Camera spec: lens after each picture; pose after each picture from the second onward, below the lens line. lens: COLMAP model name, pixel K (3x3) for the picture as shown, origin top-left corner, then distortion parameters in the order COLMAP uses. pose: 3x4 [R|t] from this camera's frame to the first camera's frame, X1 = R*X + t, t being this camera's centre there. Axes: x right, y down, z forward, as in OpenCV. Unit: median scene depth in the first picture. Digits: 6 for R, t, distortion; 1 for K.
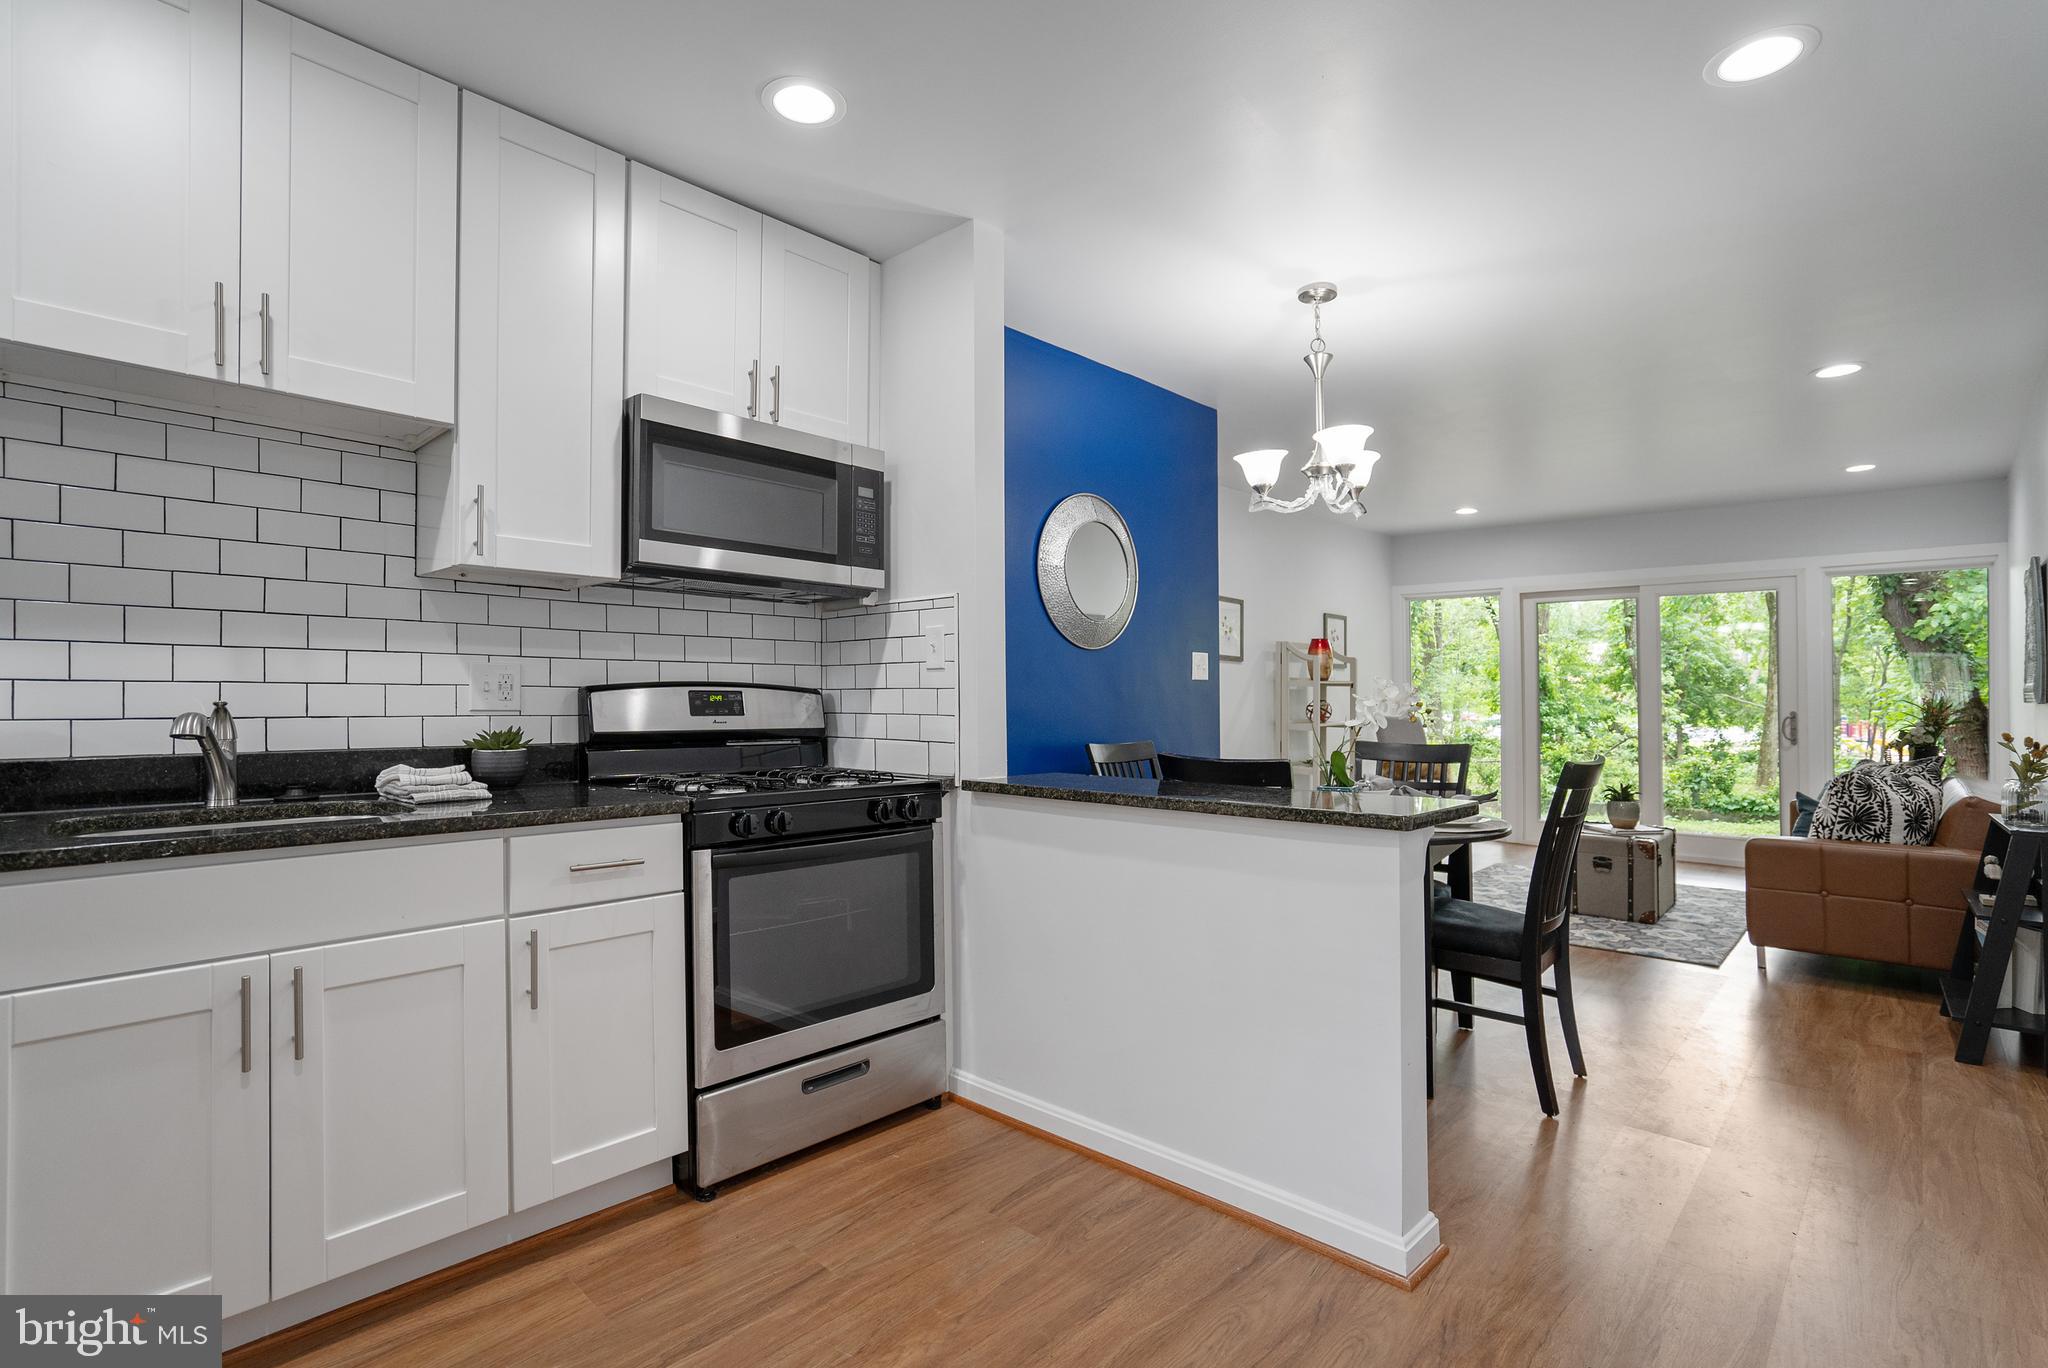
lens RADIAL K [[962.1, 0, 996.3], [0, 962.1, 693.3], [0, 0, 1]] dist [-0.034894, 0.021726]
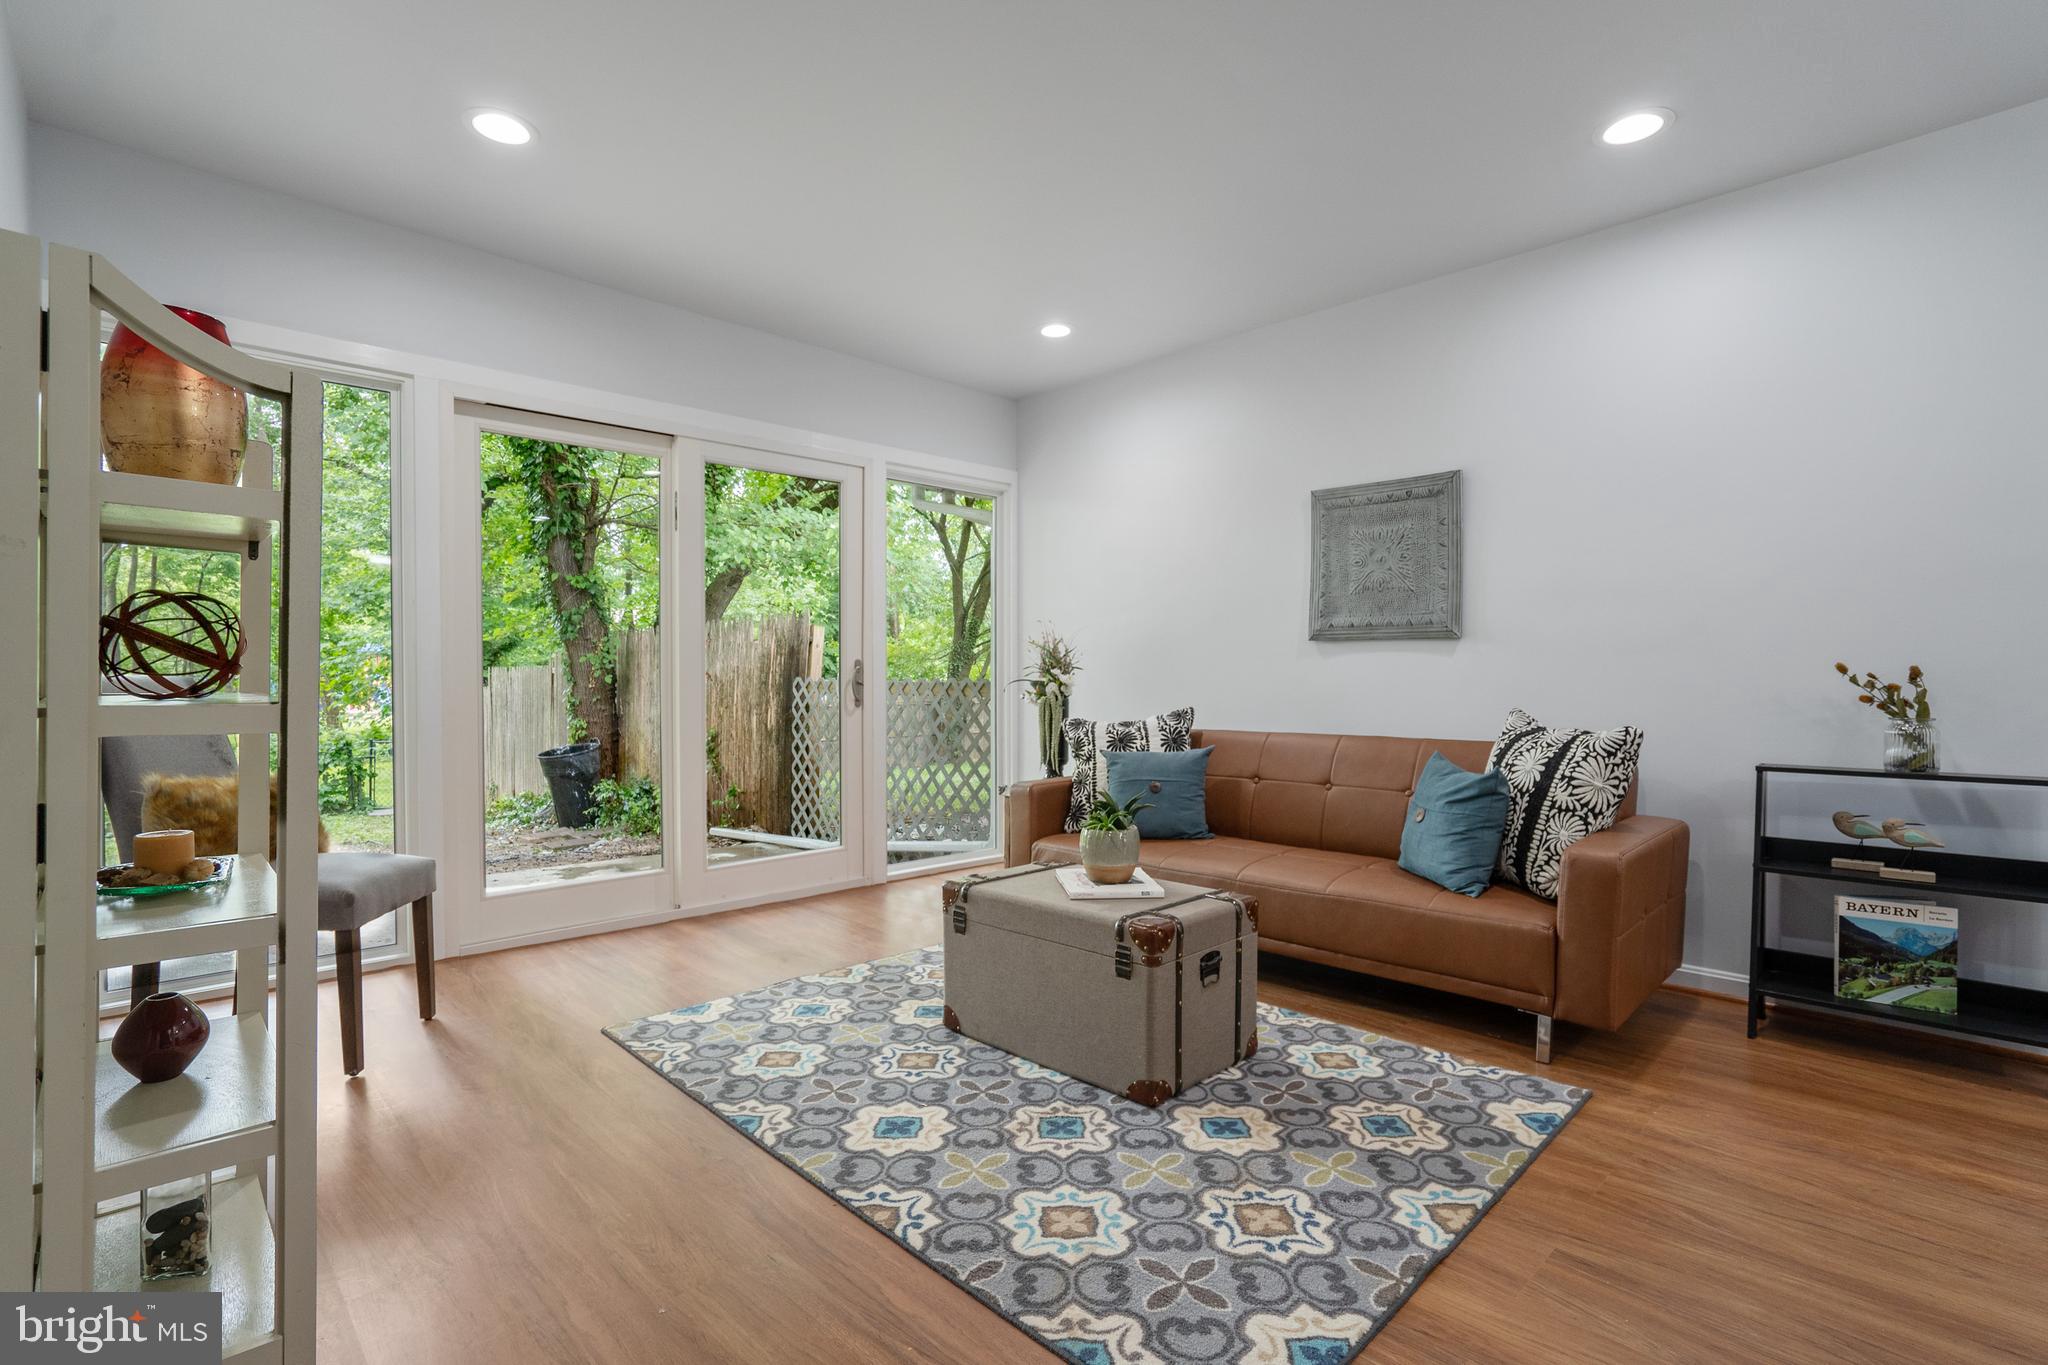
lens RADIAL K [[962.1, 0, 1015.5], [0, 962.1, 700.2], [0, 0, 1]] dist [-0.034894, 0.021726]
pose [[-0.004284, -0.017923, 0.999830, 0.349721], [-0.011523, 0.999774, 0.017873, 0.084108], [-0.999924, -0.011445, -0.004490, 2.293298]]
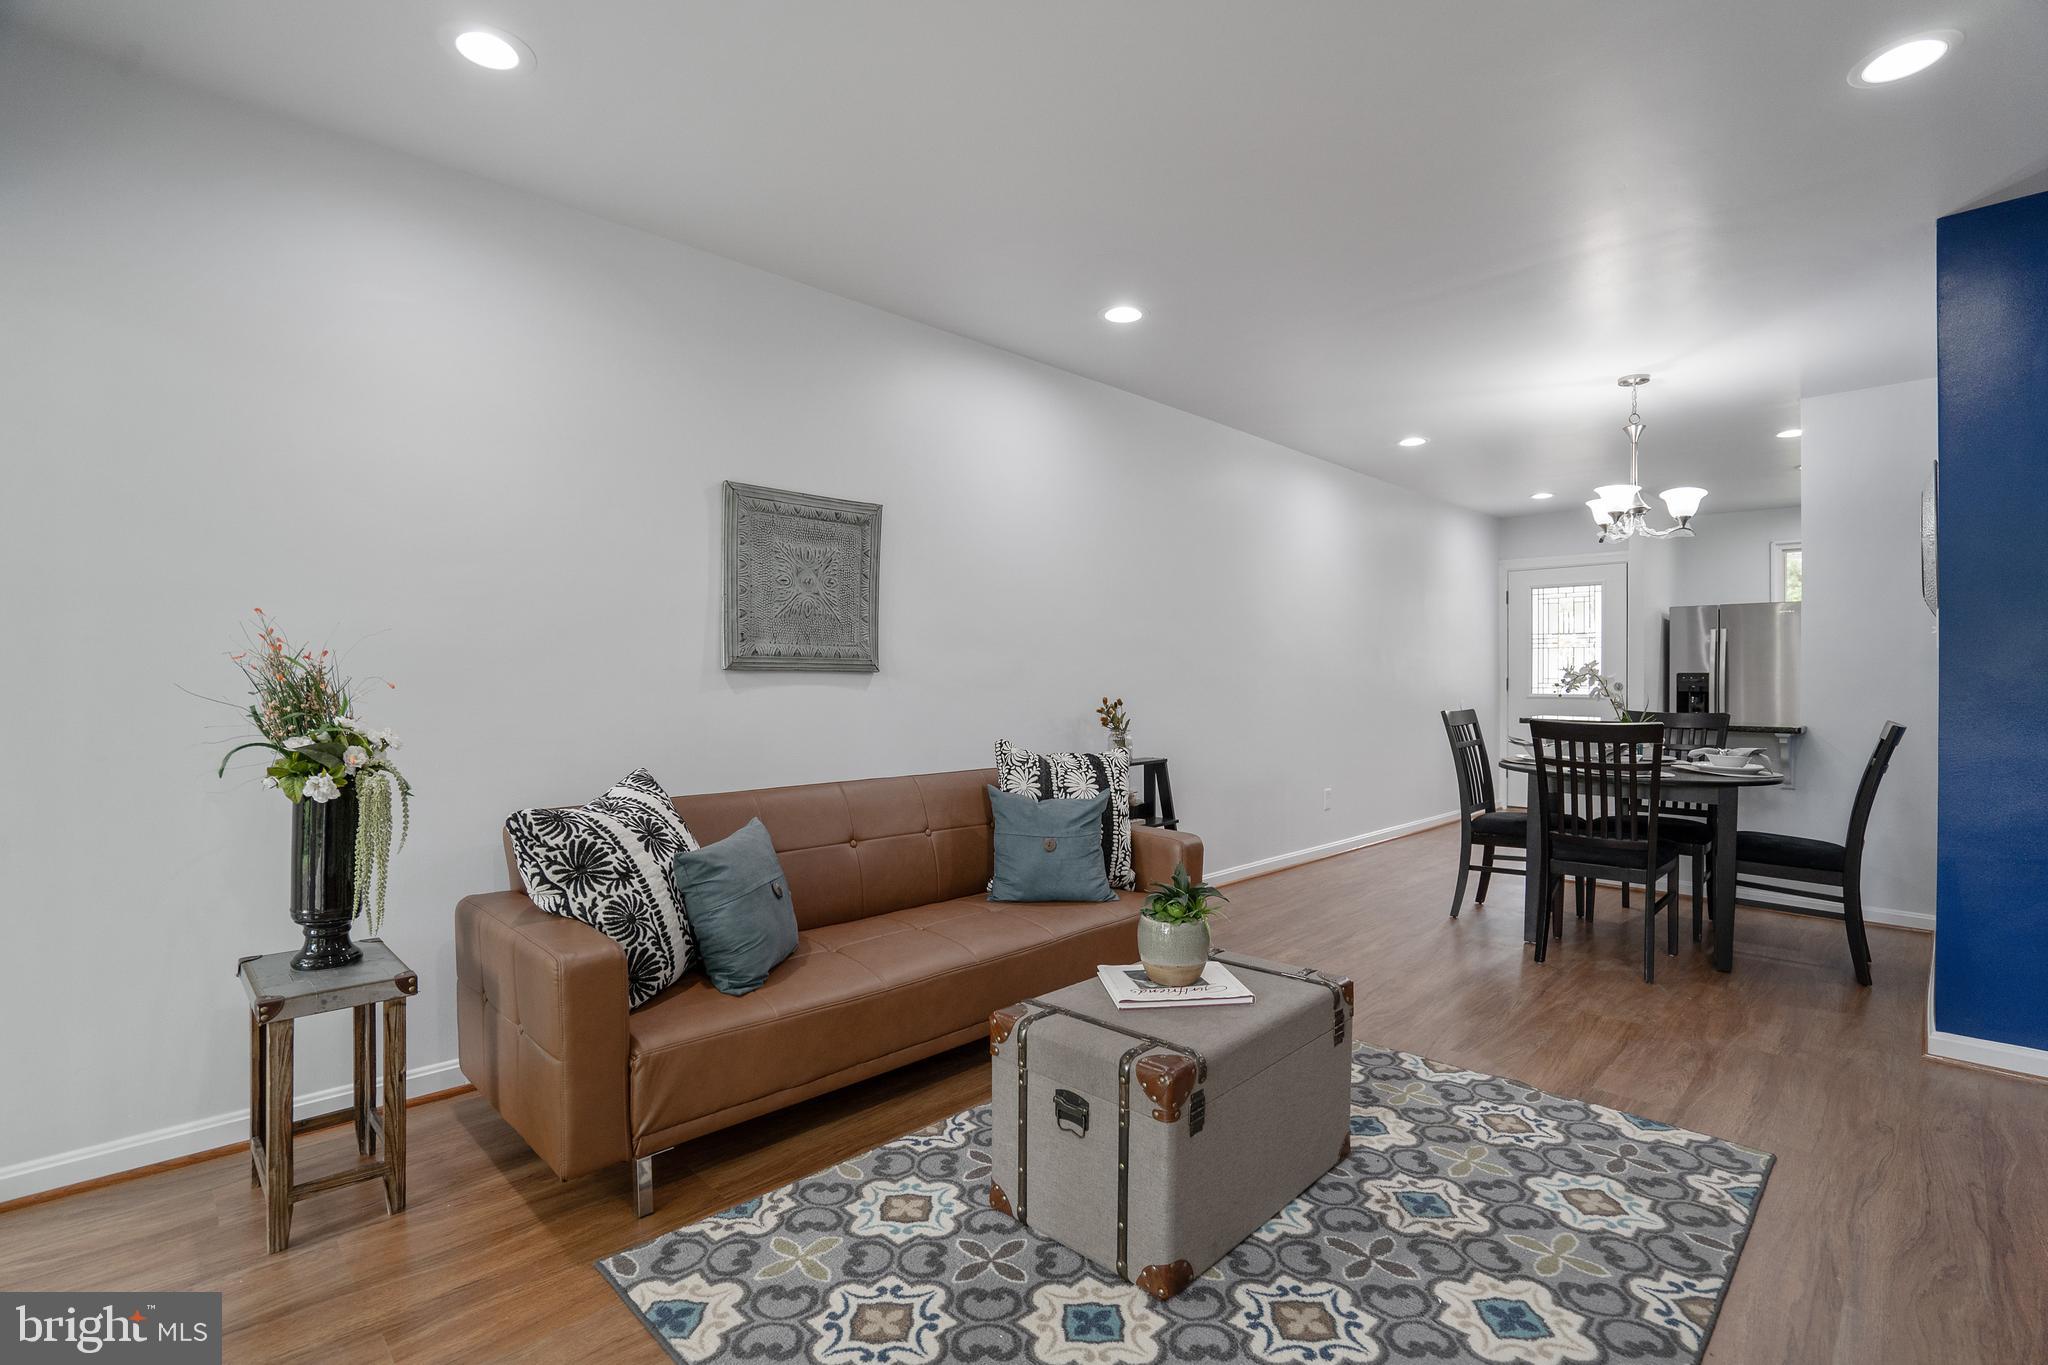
lens RADIAL K [[962.1, 0, 1073.2], [0, 962.1, 680.4], [0, 0, 1]] dist [-0.034894, 0.021726]
pose [[-0.999378, -0.005979, -0.034764, 1.596219], [-0.005842, 0.999975, -0.004031, 0.024544], [0.034787, -0.003825, -0.999387, 3.122312]]
